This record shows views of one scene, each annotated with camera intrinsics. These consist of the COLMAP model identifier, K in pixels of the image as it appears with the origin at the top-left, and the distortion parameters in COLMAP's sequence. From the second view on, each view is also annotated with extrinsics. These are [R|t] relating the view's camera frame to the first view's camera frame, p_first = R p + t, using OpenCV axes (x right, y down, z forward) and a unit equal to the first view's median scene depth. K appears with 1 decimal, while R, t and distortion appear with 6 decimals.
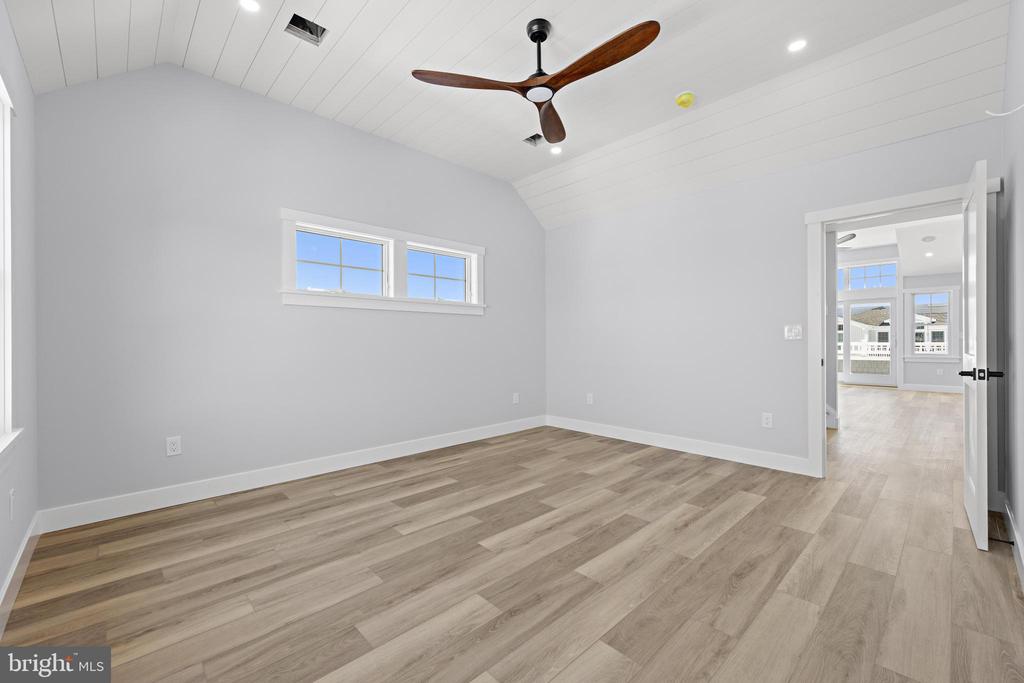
lens RADIAL K [[413.5, 0, 510.2], [0, 413.5, 344.7], [0, 0, 1]] dist [0.003948, -0.000517]
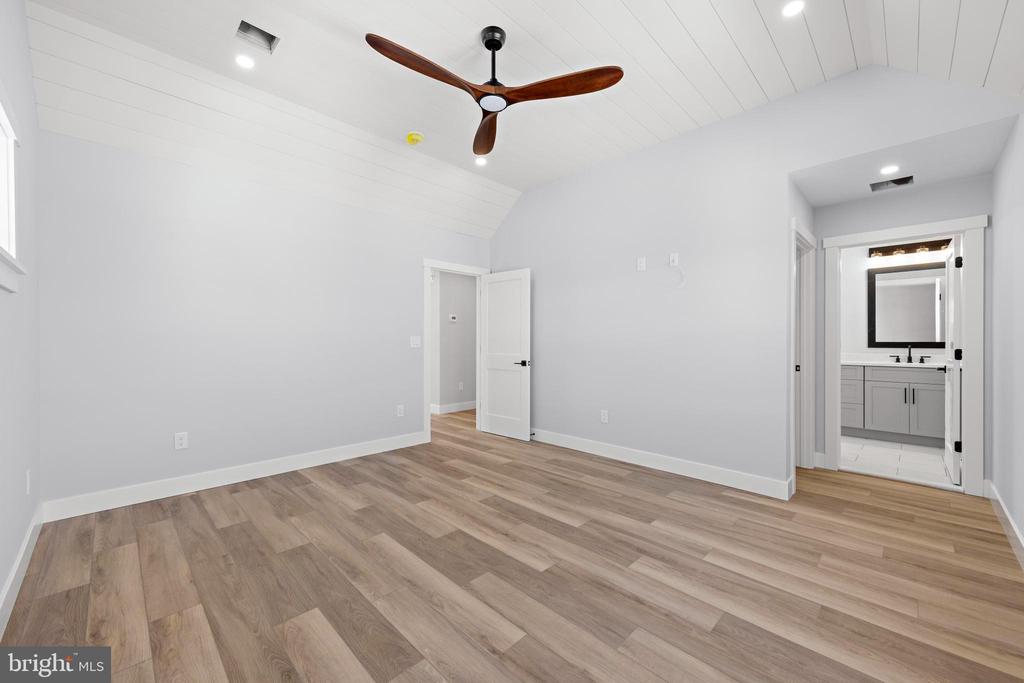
lens RADIAL K [[408.0, 0, 508.4], [0, 408.0, 342.4], [0, 0, 1]] dist [0.007339, -0.001451]
pose [[-0.024673, -0.000295, 0.999696, -0.845936], [0.009369, 0.999956, 0.000526, -0.032571], [-0.999652, 0.009379, -0.024670, 0.927449]]
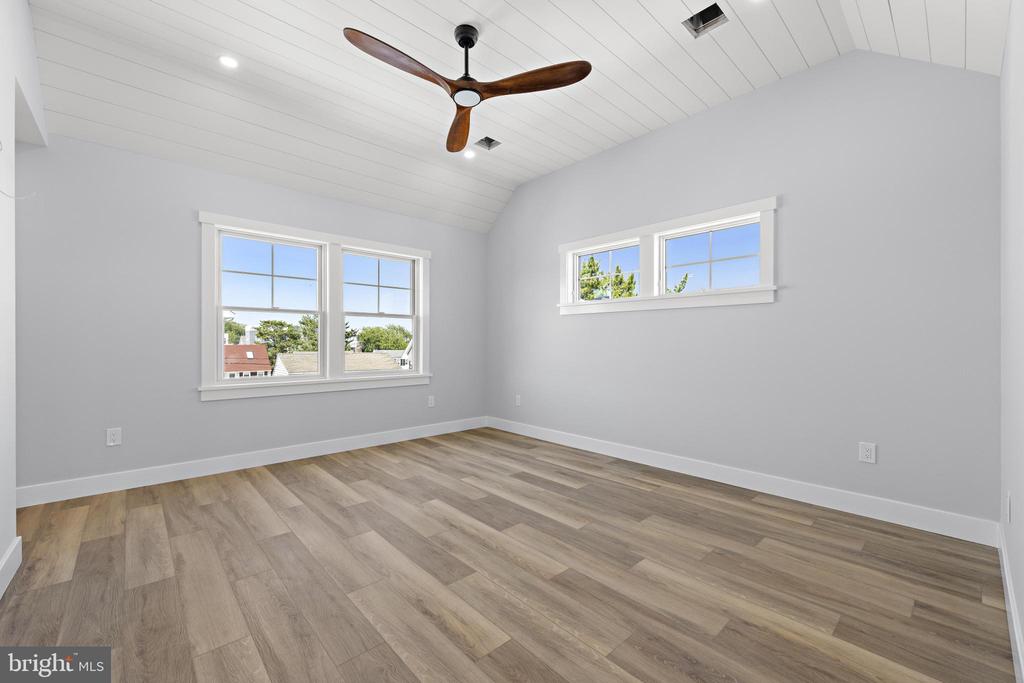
lens RADIAL K [[413.5, 0, 513.1], [0, 413.5, 337.0], [0, 0, 1]] dist [0.003948, -0.000517]
pose [[-0.004941, -0.007131, -0.999962, 1.023782], [-0.010359, 0.999921, -0.007079, -0.013718], [0.999934, 0.010324, -0.005015, 1.052594]]
